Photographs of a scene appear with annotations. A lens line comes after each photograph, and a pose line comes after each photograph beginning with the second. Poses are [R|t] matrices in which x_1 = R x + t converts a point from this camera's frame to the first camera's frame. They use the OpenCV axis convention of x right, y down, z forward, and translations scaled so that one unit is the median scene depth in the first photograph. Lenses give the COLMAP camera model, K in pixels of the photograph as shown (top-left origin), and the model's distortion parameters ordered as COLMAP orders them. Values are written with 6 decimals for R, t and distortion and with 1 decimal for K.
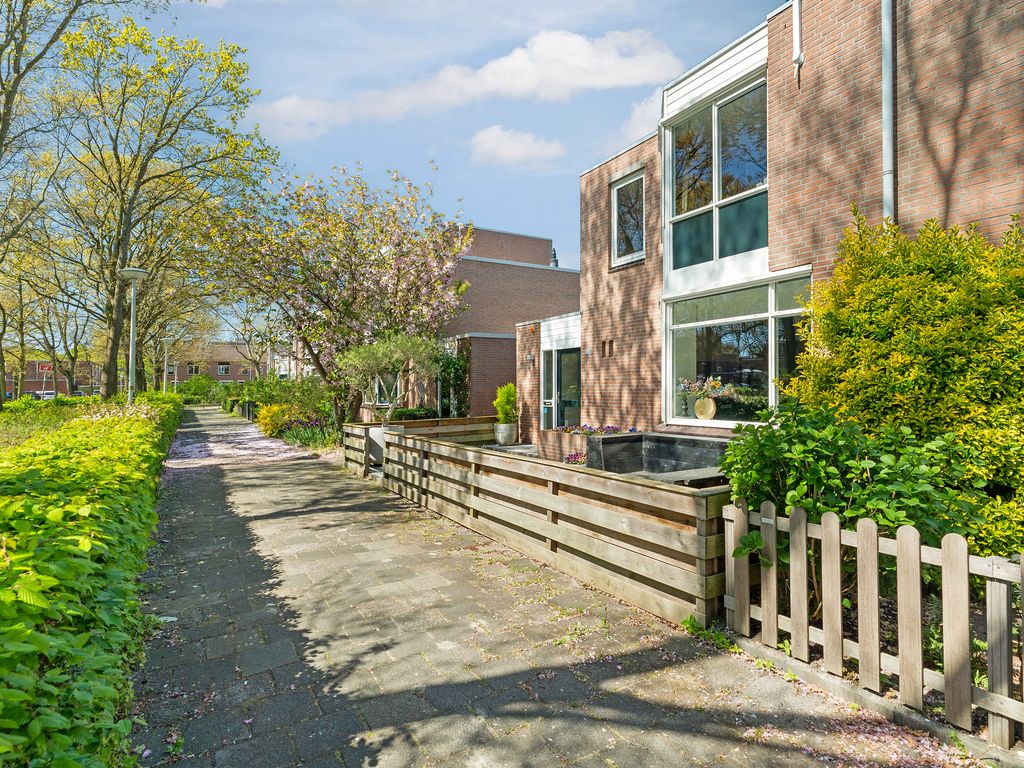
lens RADIAL K [[554.4, 0, 514.0], [0, 554.4, 367.3], [0, 0, 1]] dist [0.001421, 0.001093]
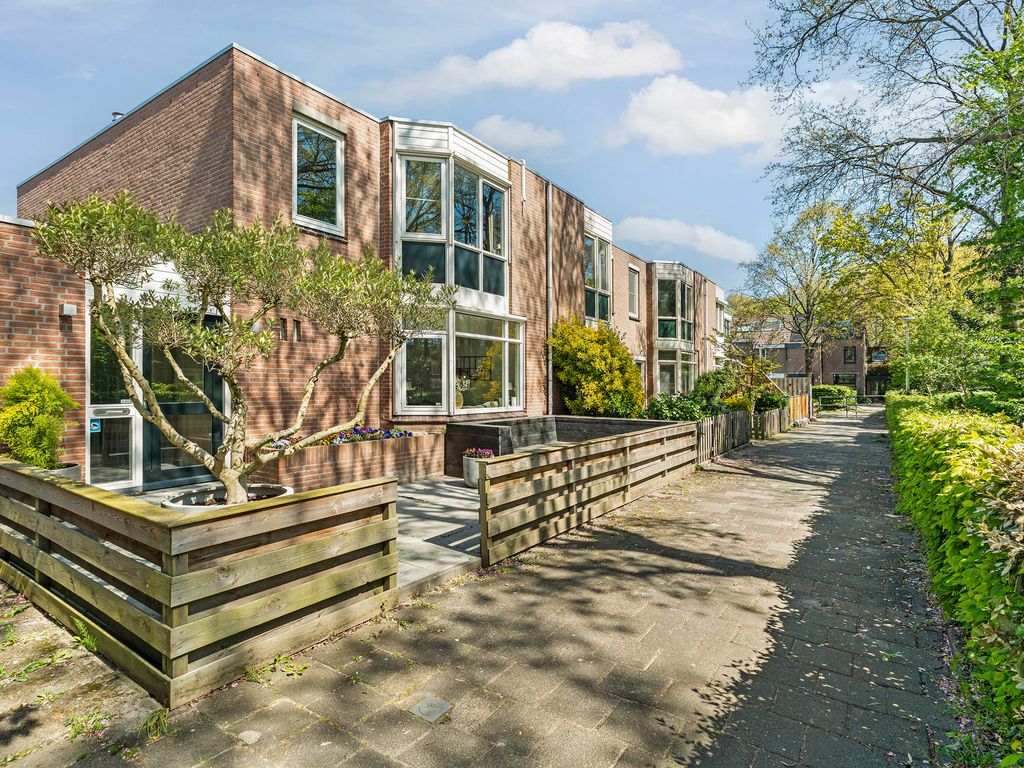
lens RADIAL K [[535.5, 0, 512.0], [0, 535.5, 384.0], [0, 0, 1]] dist [-0.005512, -0.001195]
pose [[-0.419422, 0.007523, 0.907760, -0.824179], [-0.037317, 0.998978, -0.025521, 0.062763], [-0.907024, -0.044578, -0.418713, 1.394525]]
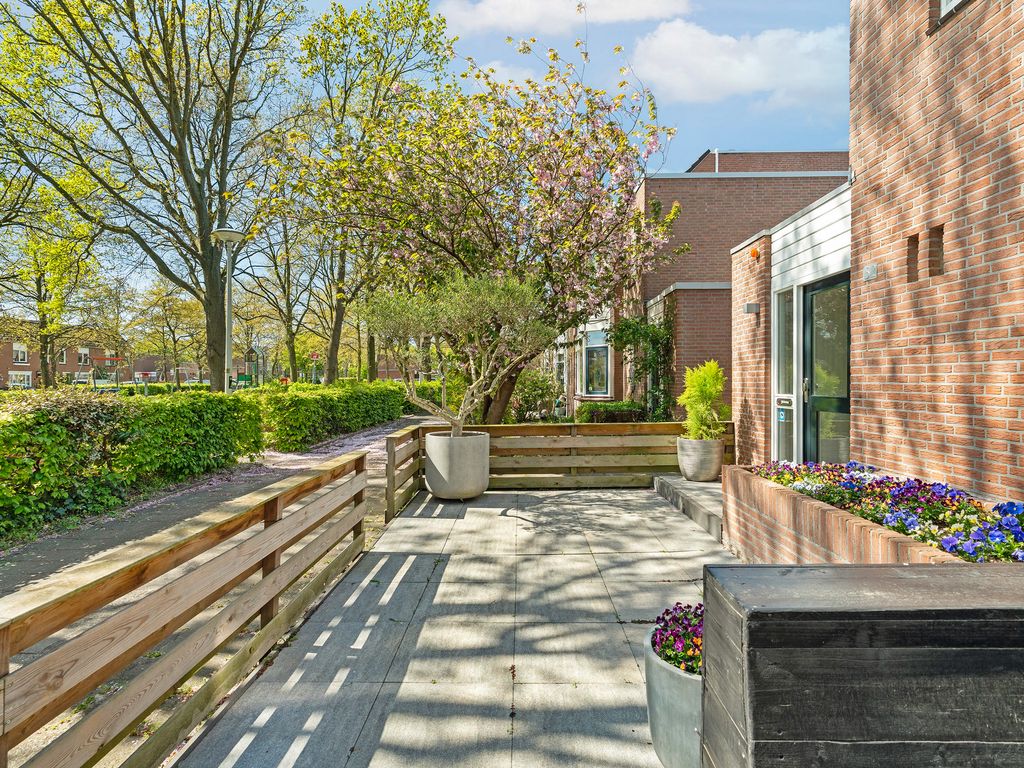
lens RADIAL K [[535.5, 0, 512.0], [0, 535.5, 384.0], [0, 0, 1]] dist [-0.005512, -0.001195]
pose [[0.855561, 0.003908, -0.517687, 0.161891], [0.019471, 0.999021, 0.039721, 0.042238], [0.517336, -0.044063, 0.854647, 0.774226]]
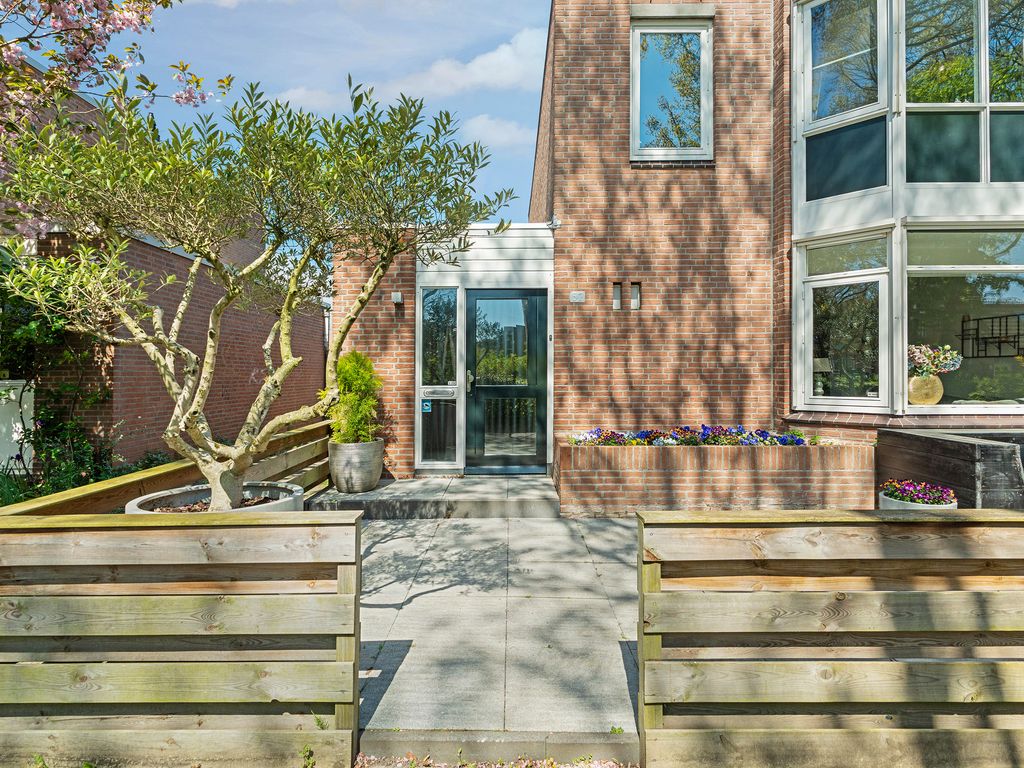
lens RADIAL K [[554.4, 0, 514.0], [0, 554.4, 367.3], [0, 0, 1]] dist [0.001421, 0.001093]
pose [[0.509614, 0.017153, 0.860232, -0.537890], [-0.033116, 0.999451, -0.000311, 0.063549], [-0.859766, -0.028329, 0.509903, 1.089461]]
